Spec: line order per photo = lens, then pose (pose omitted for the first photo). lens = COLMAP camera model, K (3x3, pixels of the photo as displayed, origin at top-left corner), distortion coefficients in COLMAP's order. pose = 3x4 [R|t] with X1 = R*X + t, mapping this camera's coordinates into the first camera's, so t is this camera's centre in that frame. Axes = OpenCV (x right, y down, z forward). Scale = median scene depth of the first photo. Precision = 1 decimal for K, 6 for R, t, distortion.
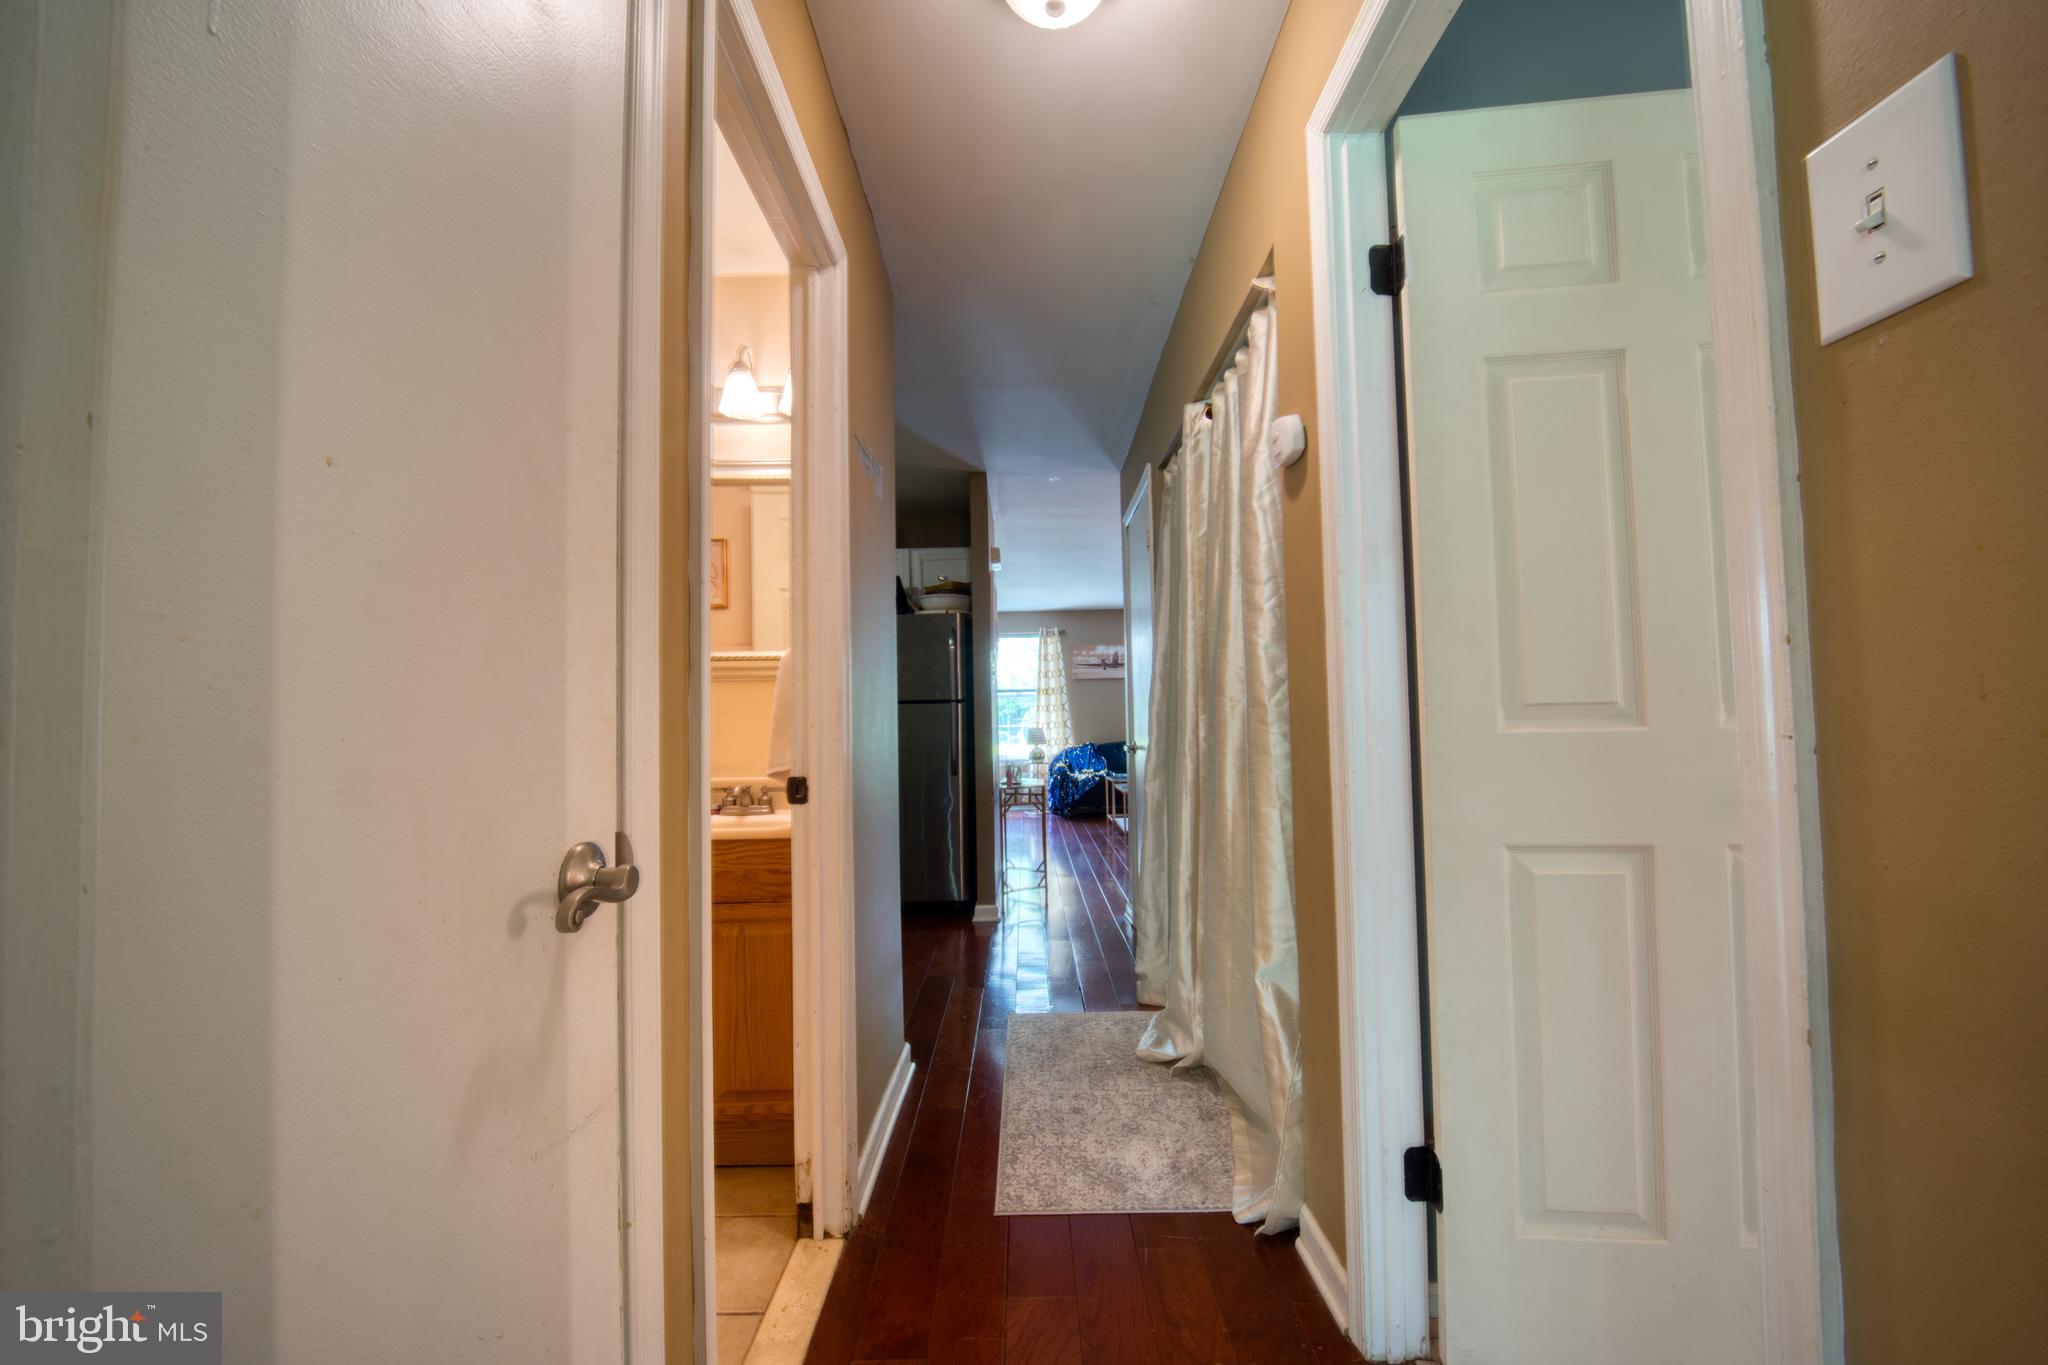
lens RADIAL K [[830.3, 0, 1019.4], [0, 830.3, 688.8], [0, 0, 1]] dist [-0.021302, 0.000196]
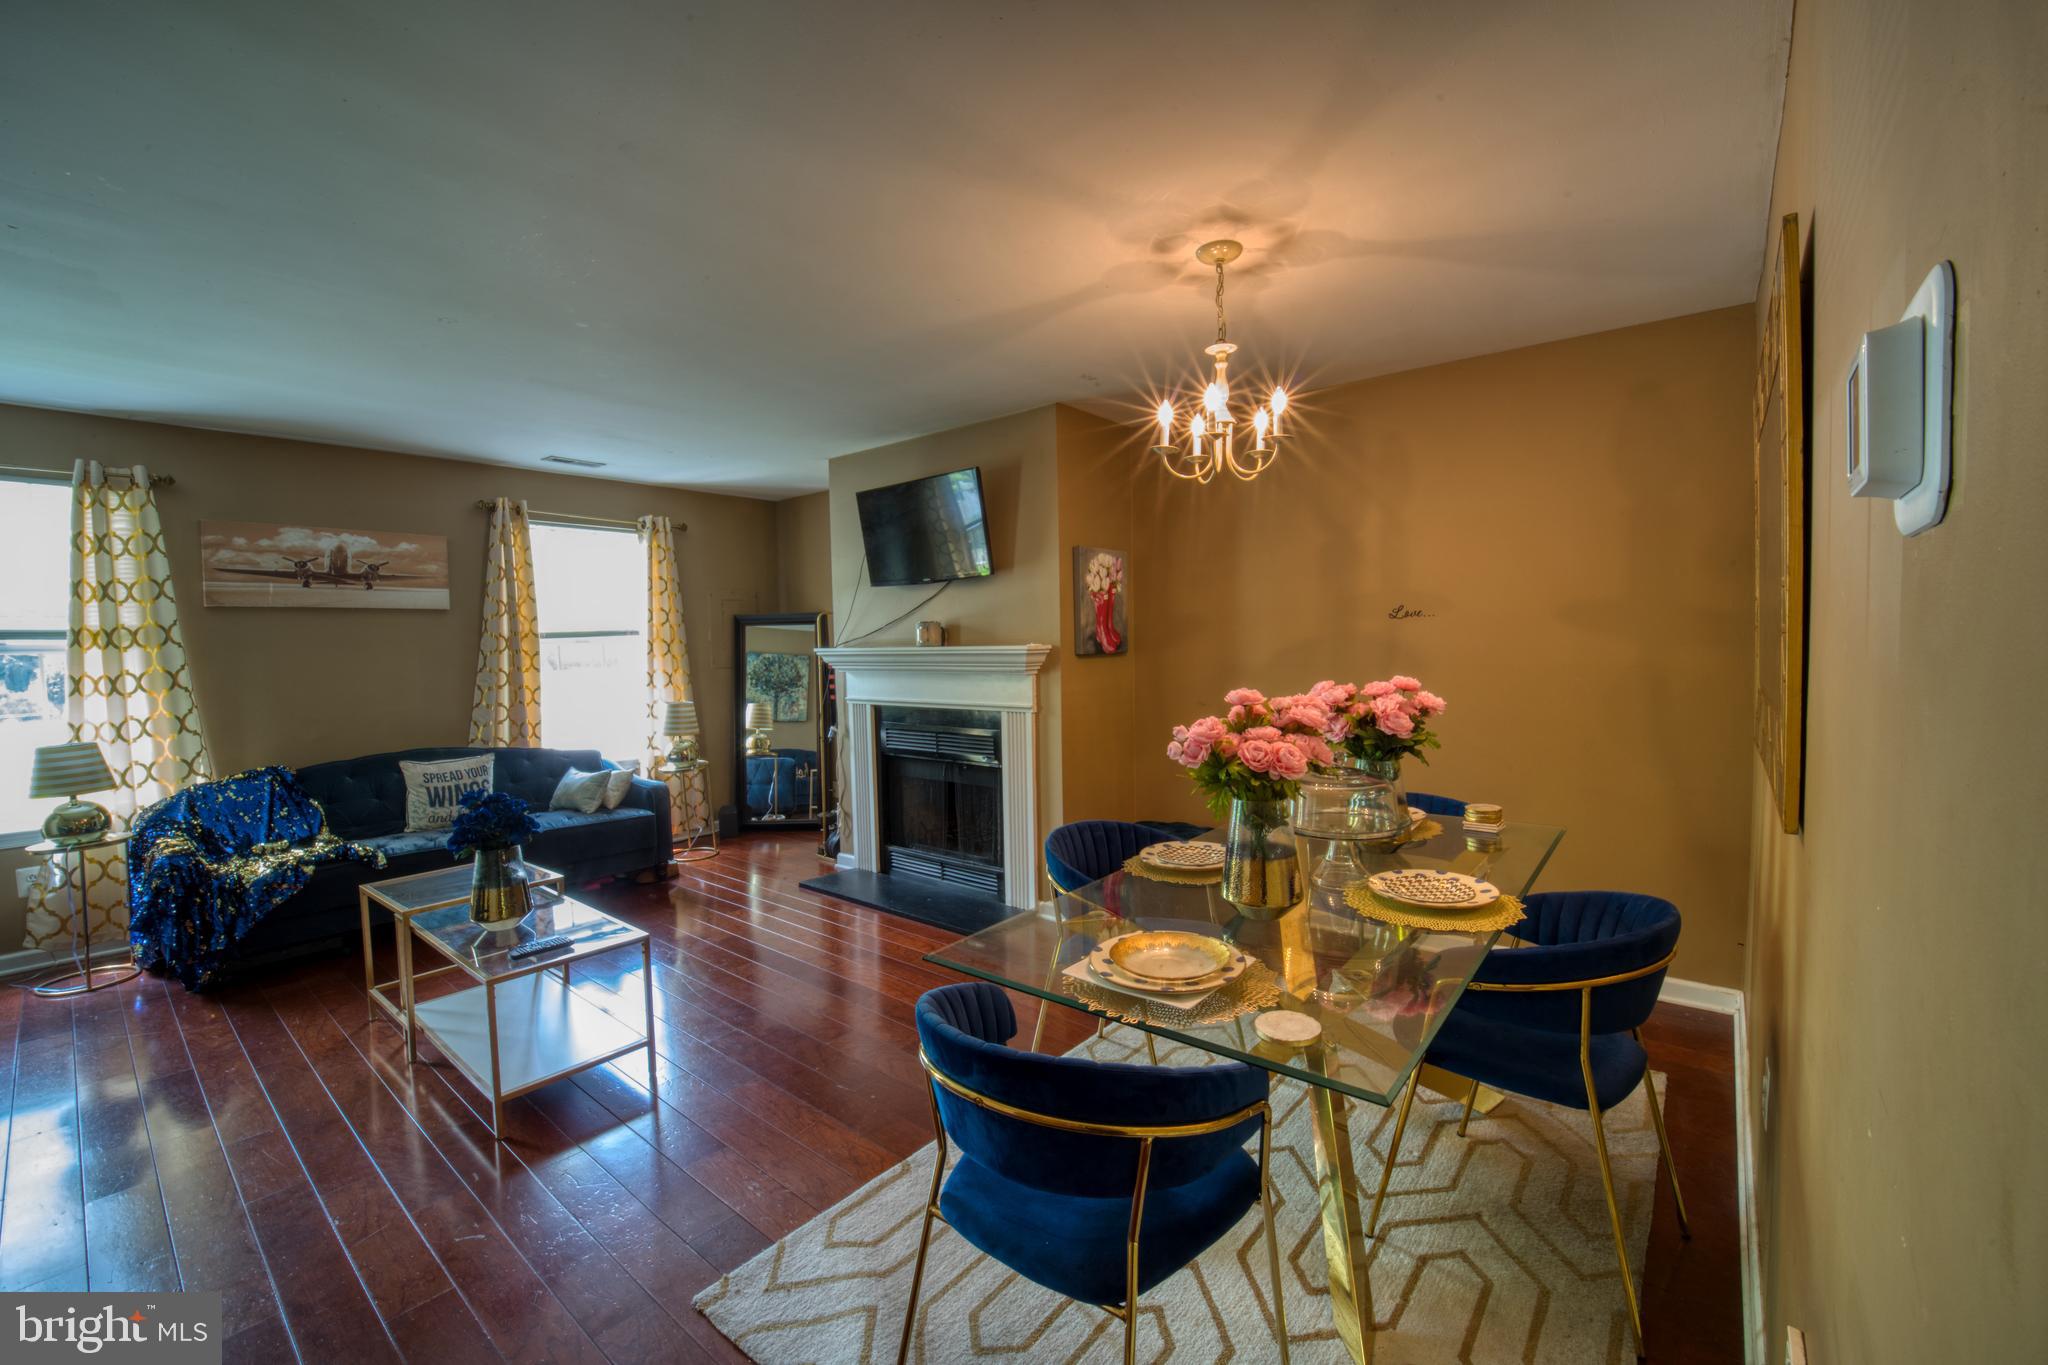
lens RADIAL K [[830.3, 0, 1027.7], [0, 830.3, 681.9], [0, 0, 1]] dist [-0.021302, 0.000196]
pose [[0.632561, -0.031279, 0.773879, 0.013199], [-0.022566, 0.998016, 0.058783, -0.007782], [-0.774182, -0.054647, 0.630600, 0.464312]]
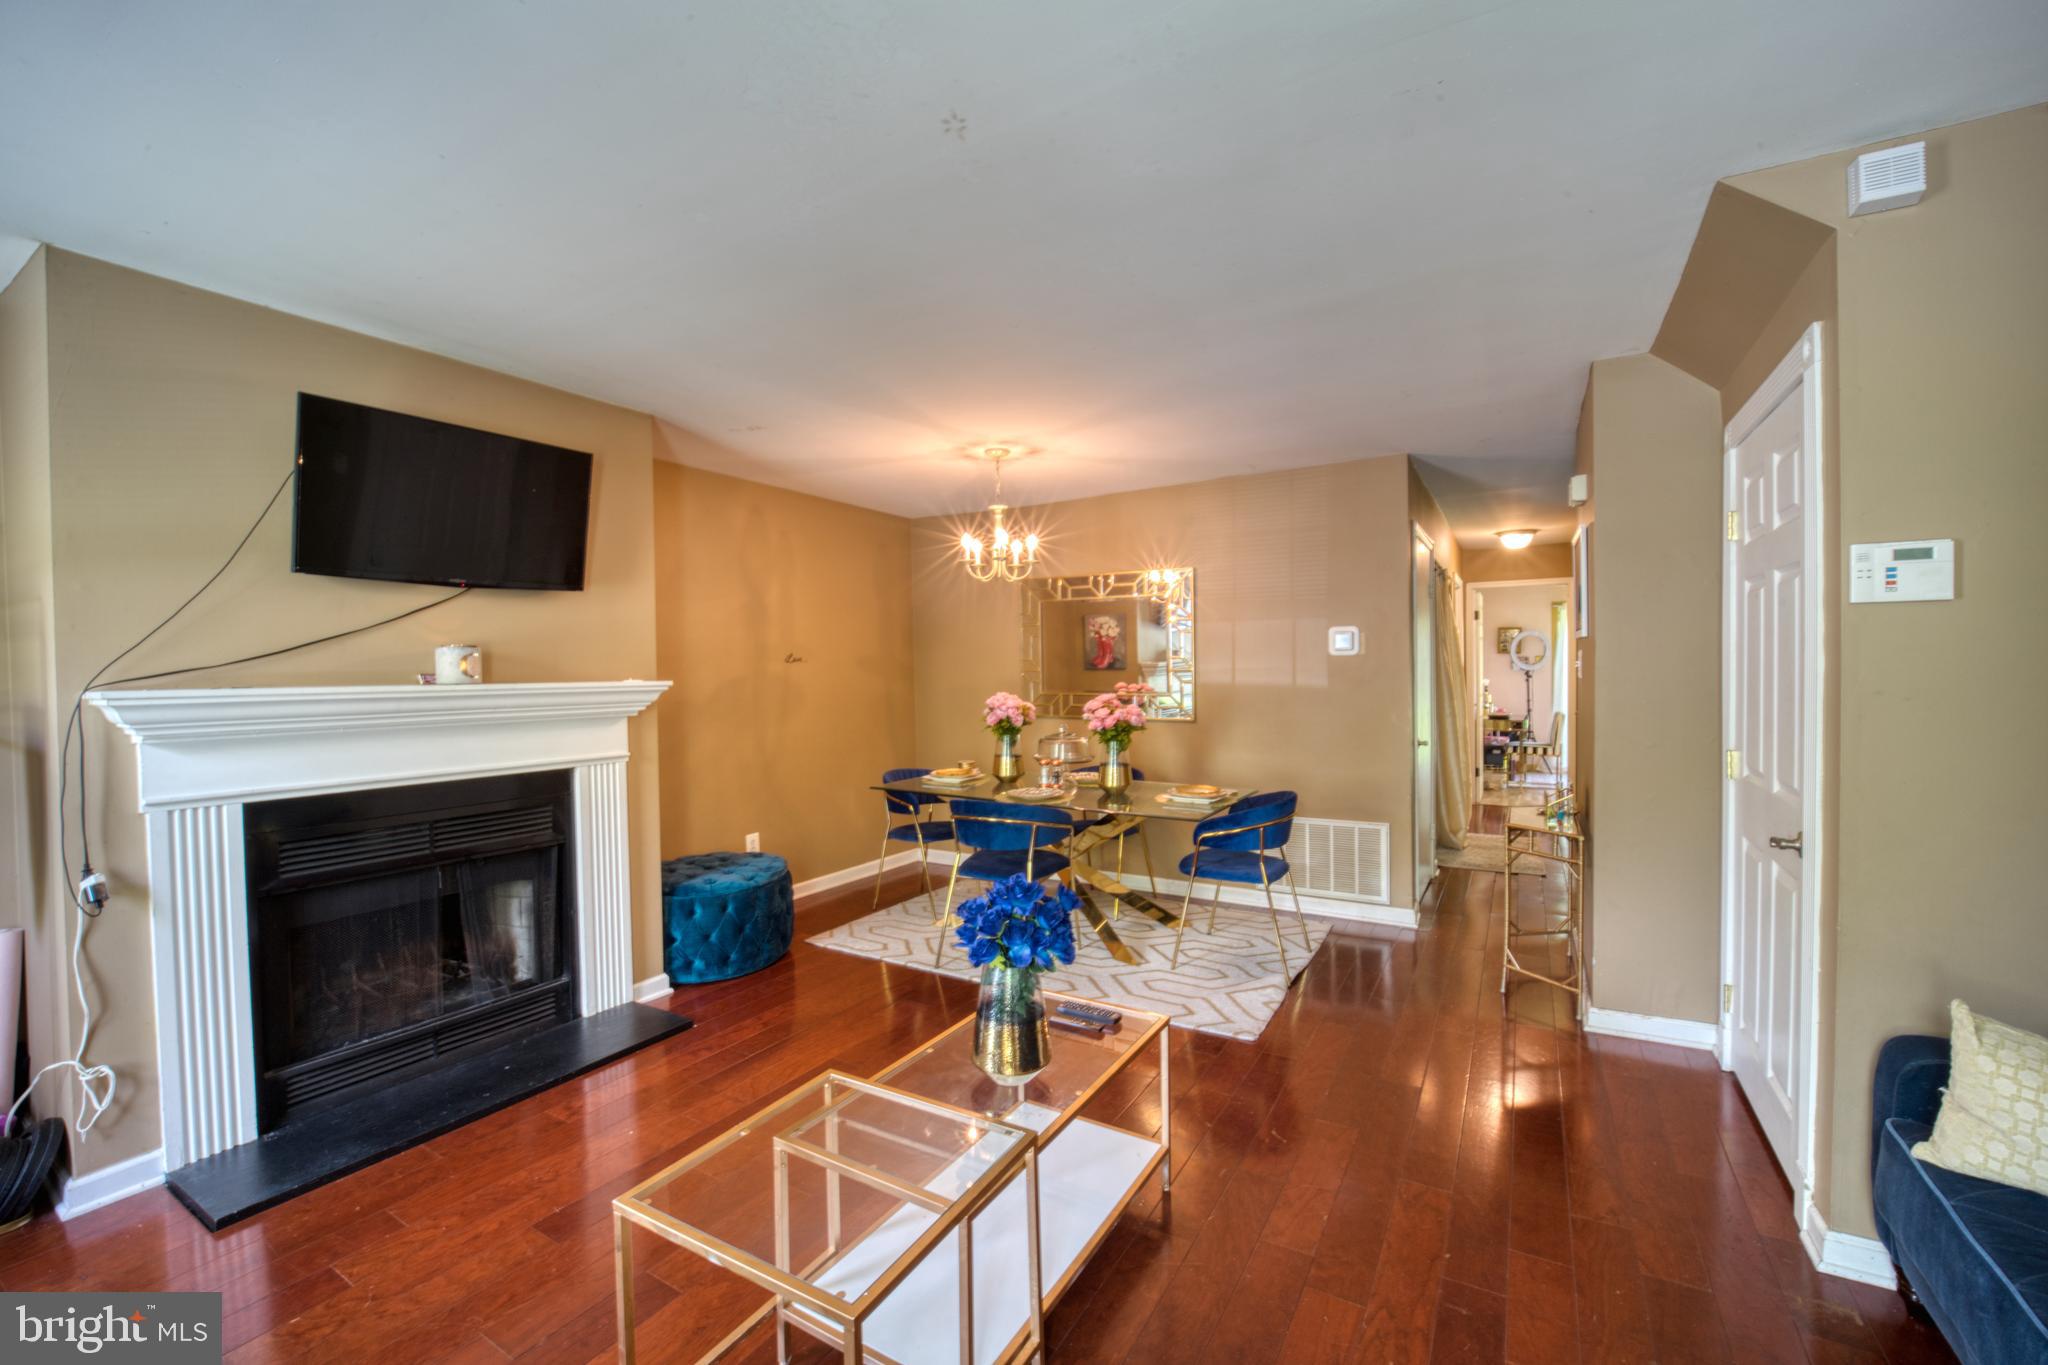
lens RADIAL K [[830.3, 0, 1031.4], [0, 830.3, 683.3], [0, 0, 1]] dist [-0.021302, 0.000196]
pose [[-0.863534, 0.021876, 0.503816, 0.011950], [0.009322, 0.999580, -0.027425, 0.009269], [-0.504204, -0.018986, -0.863376, 0.912970]]
